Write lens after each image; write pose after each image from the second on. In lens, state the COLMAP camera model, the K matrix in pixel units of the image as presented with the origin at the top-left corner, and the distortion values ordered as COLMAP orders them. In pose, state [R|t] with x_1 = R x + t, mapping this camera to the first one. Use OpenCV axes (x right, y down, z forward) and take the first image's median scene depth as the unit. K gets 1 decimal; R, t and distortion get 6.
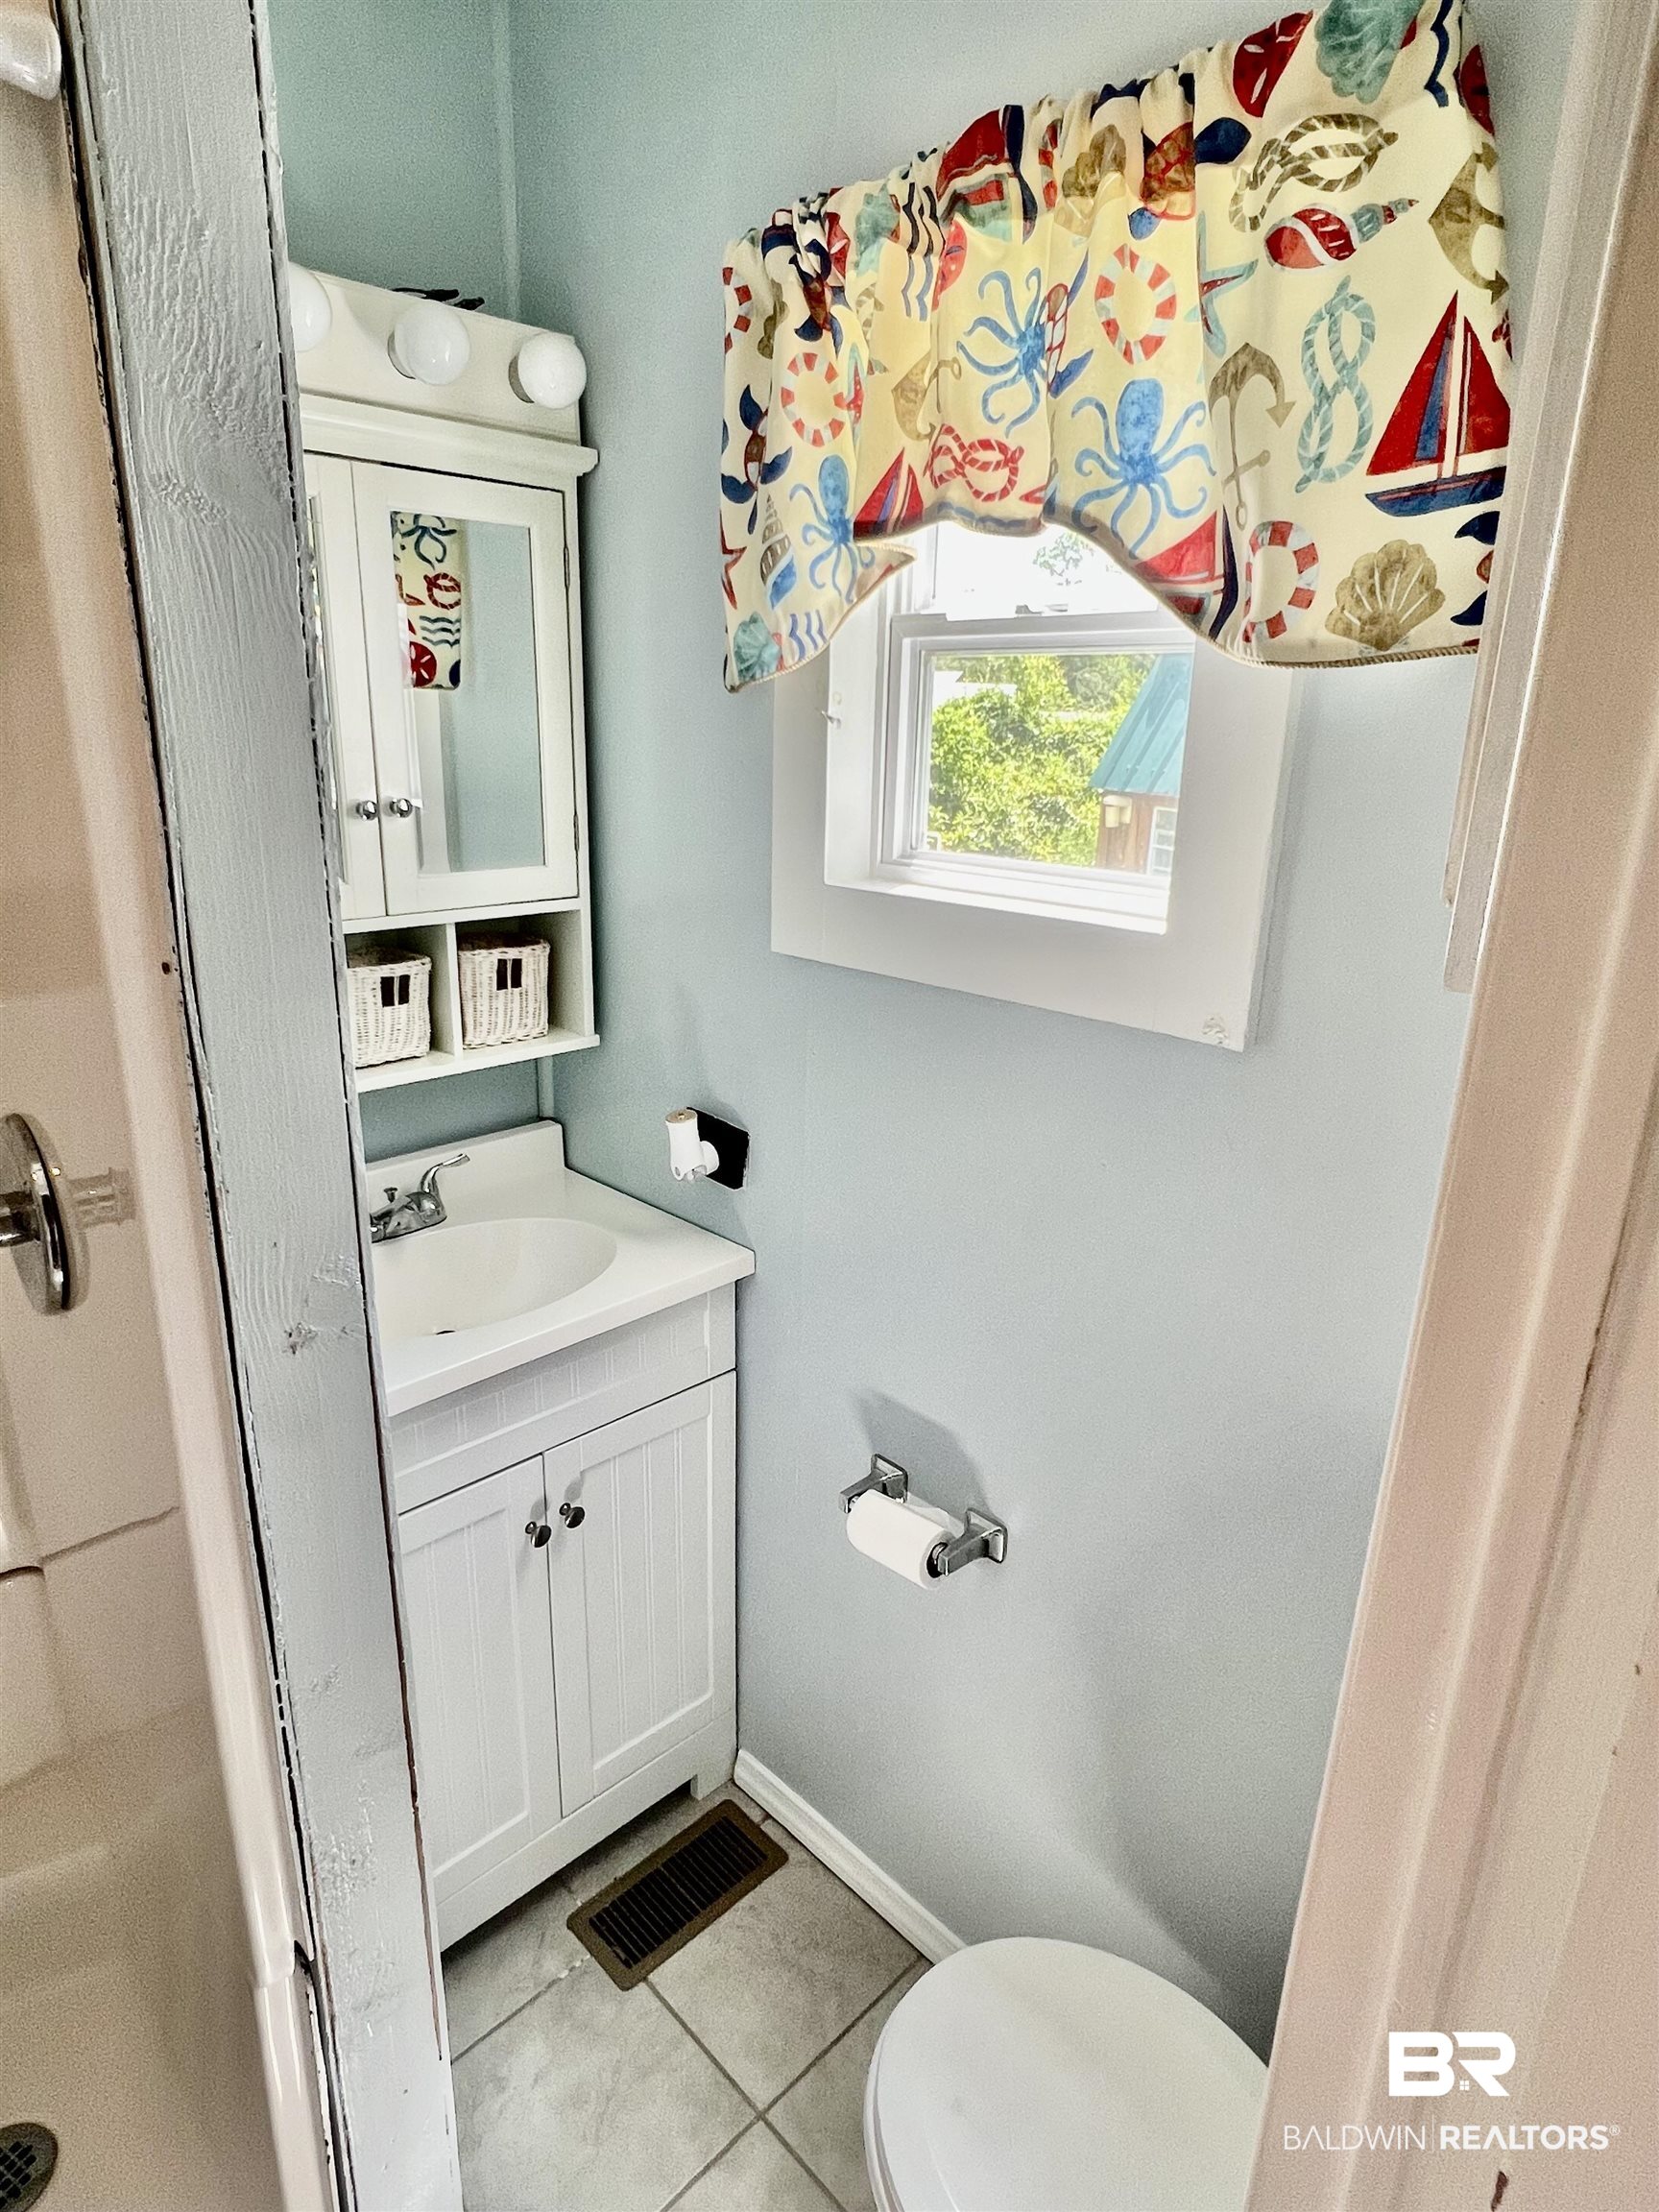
lens RADIAL K [[1236.1, 0, 824.9], [0, 1236.1, 1106.8], [0, 0, 1]] dist [0.000080, 0.000282]
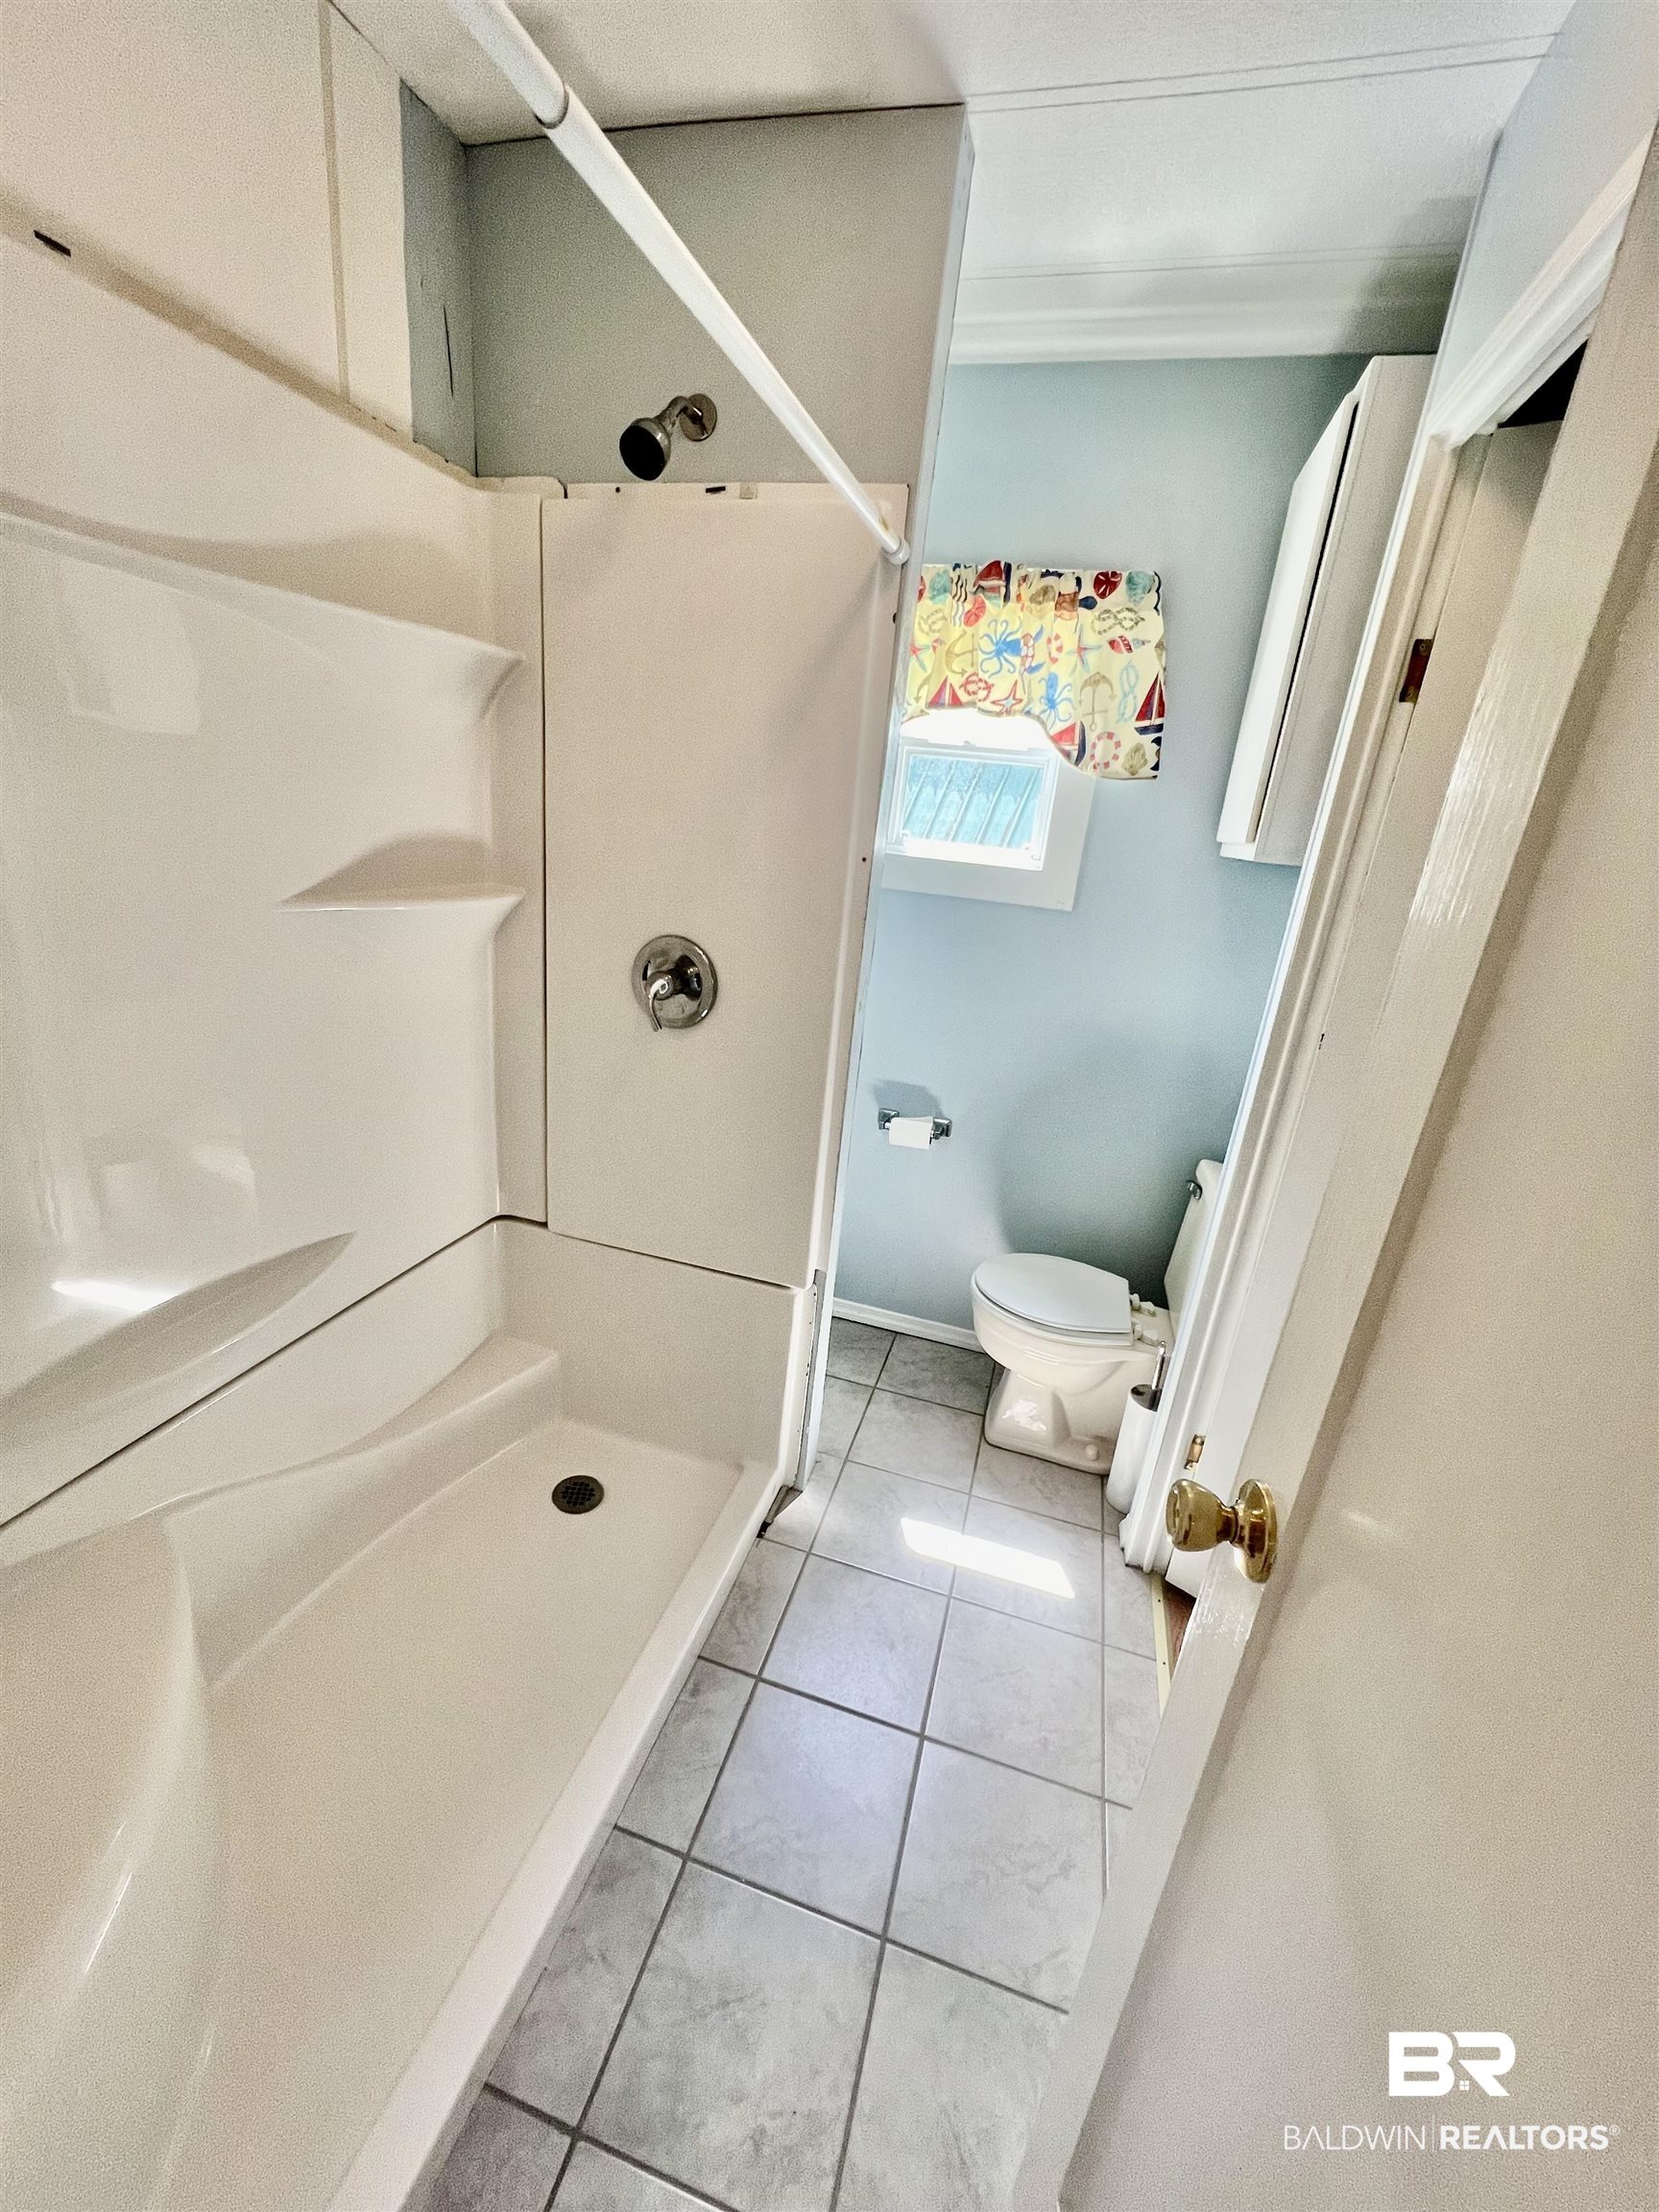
lens RADIAL K [[874.4, 0, 832.2], [0, 874.4, 1102.5], [0, 0, 1]] dist [-0.000321, -0.000017]
pose [[0.868034, -0.101481, 0.486024, -1.412048], [0.073600, 0.994374, 0.076175, 0.242501], [-0.491020, -0.030351, 0.870619, -0.616275]]
